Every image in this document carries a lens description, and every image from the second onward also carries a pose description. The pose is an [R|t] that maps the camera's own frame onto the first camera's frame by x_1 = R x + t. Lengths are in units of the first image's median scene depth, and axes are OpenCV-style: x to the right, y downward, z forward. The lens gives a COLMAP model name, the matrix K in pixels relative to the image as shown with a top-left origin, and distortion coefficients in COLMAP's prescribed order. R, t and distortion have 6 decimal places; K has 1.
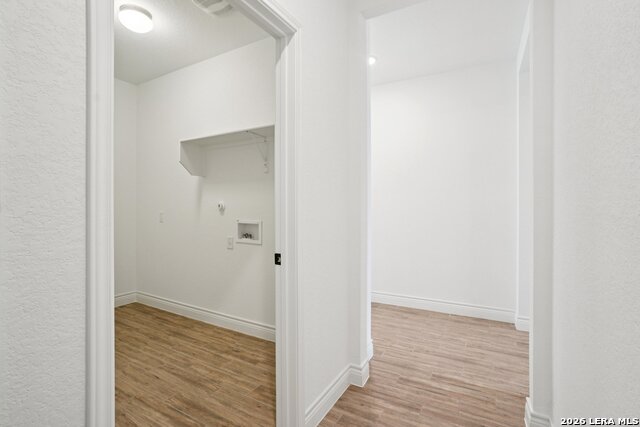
lens RADIAL K [[298.3, 0, 317.6], [0, 298.3, 212.9], [0, 0, 1]] dist [-0.037344, 0.011720]
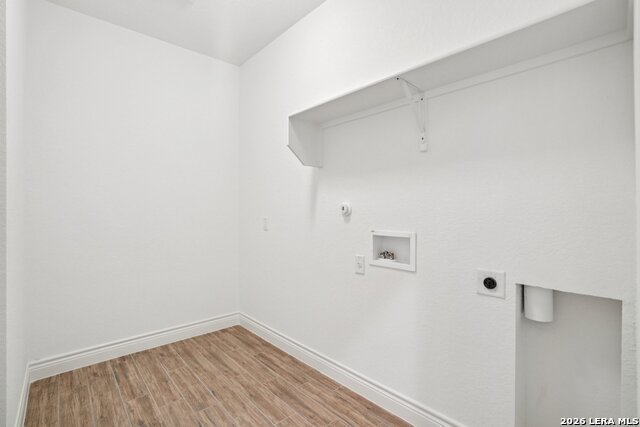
lens RADIAL K [[298.3, 0, 321.0], [0, 298.3, 213.3], [0, 0, 1]] dist [-0.037344, 0.011720]
pose [[0.950447, -0.006216, -0.310824, -0.171566], [0.004492, 0.999970, -0.006262, -0.008895], [0.310853, 0.004556, 0.950447, 0.350240]]
